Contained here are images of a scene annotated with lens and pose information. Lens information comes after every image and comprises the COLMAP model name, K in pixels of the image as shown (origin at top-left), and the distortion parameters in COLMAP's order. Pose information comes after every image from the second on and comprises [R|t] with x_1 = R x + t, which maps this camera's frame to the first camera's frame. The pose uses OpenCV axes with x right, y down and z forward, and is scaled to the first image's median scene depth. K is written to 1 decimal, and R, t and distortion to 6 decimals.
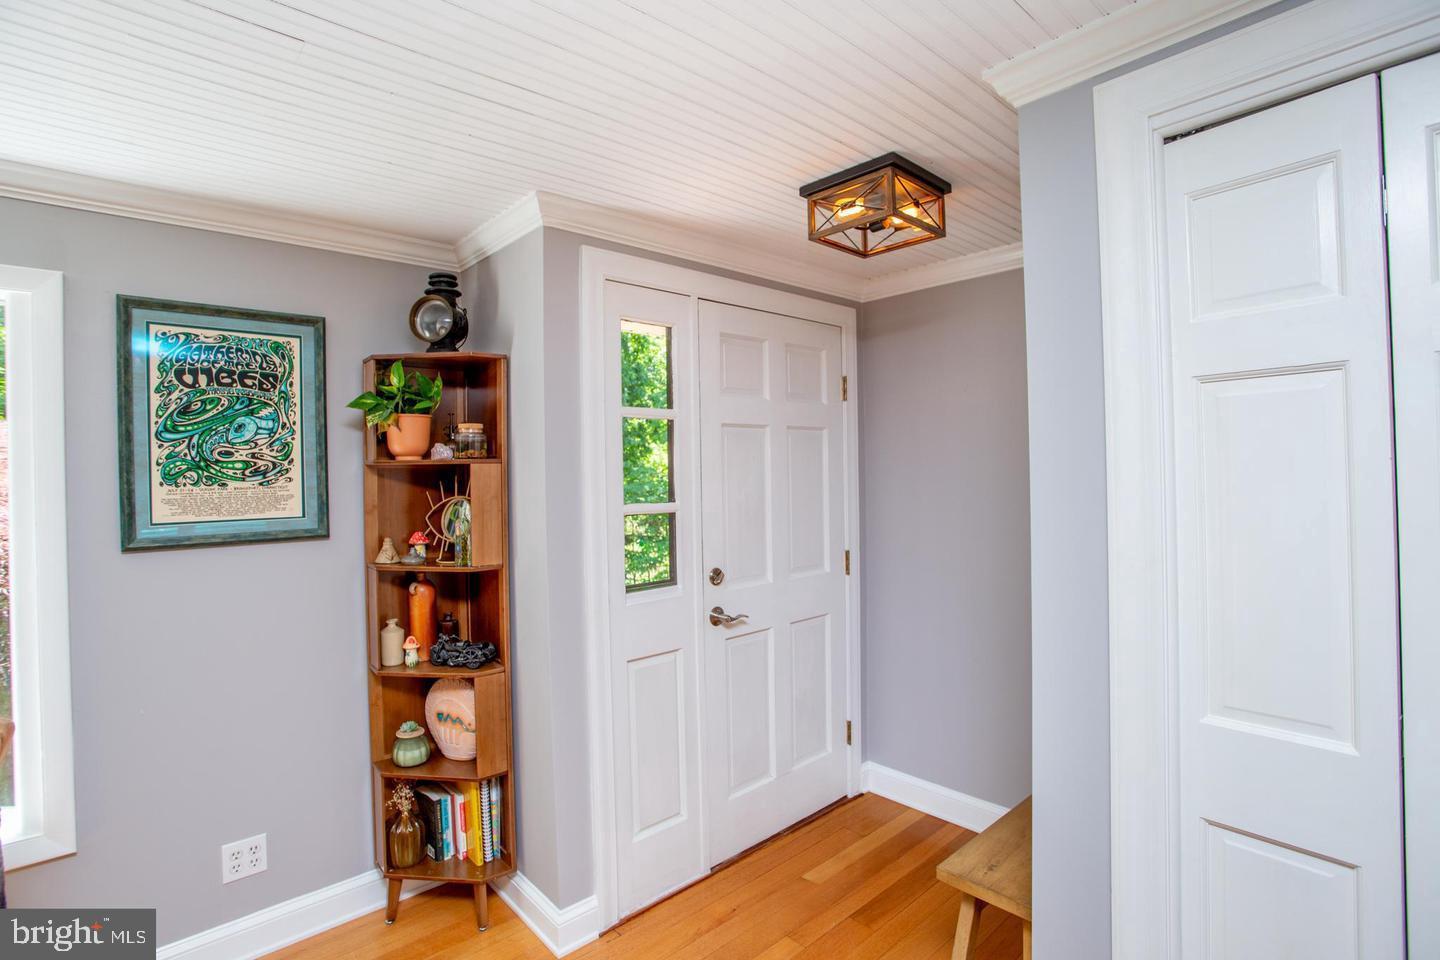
lens RADIAL K [[692.5, 0, 710.8], [0, 692.5, 471.8], [0, 0, 1]] dist [-0.076364, 0.031781]
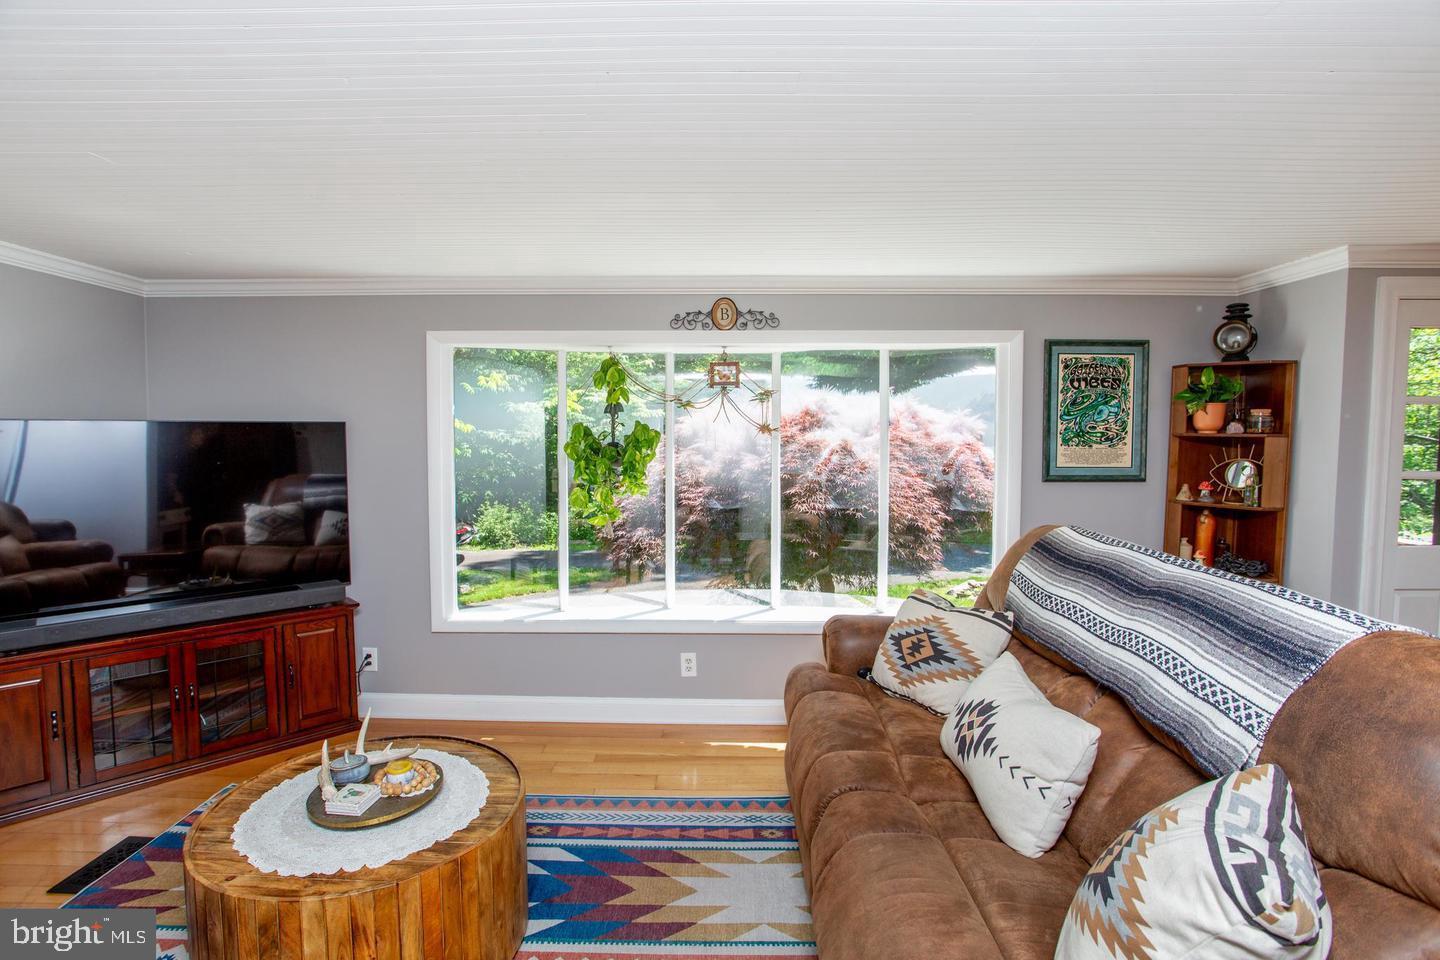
lens RADIAL K [[692.5, 0, 710.8], [0, 692.5, 471.8], [0, 0, 1]] dist [-0.076364, 0.031781]
pose [[0.733402, 0.061278, -0.677028, -0.251537], [-0.013280, 0.997030, 0.075856, -0.031126], [0.679665, -0.046642, 0.732038, -0.860759]]
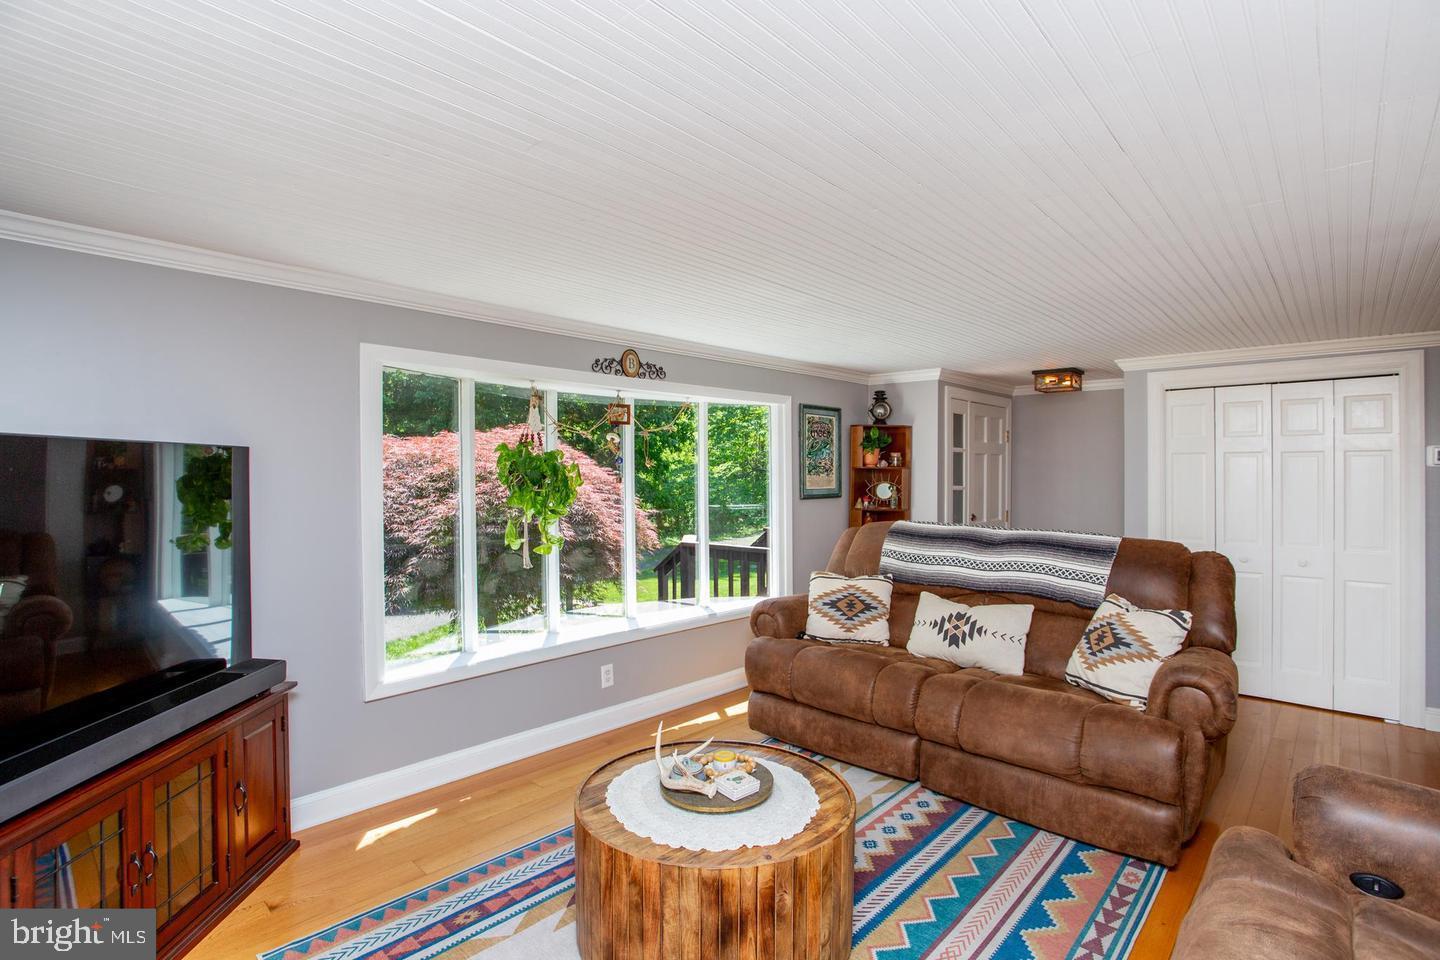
lens RADIAL K [[692.5, 0, 710.8], [0, 692.5, 471.8], [0, 0, 1]] dist [-0.076364, 0.031781]
pose [[0.997214, 0.023551, 0.070779, -1.259055], [-0.024064, 0.999690, 0.006417, 0.000250], [-0.070606, -0.008103, 0.997471, -1.538181]]
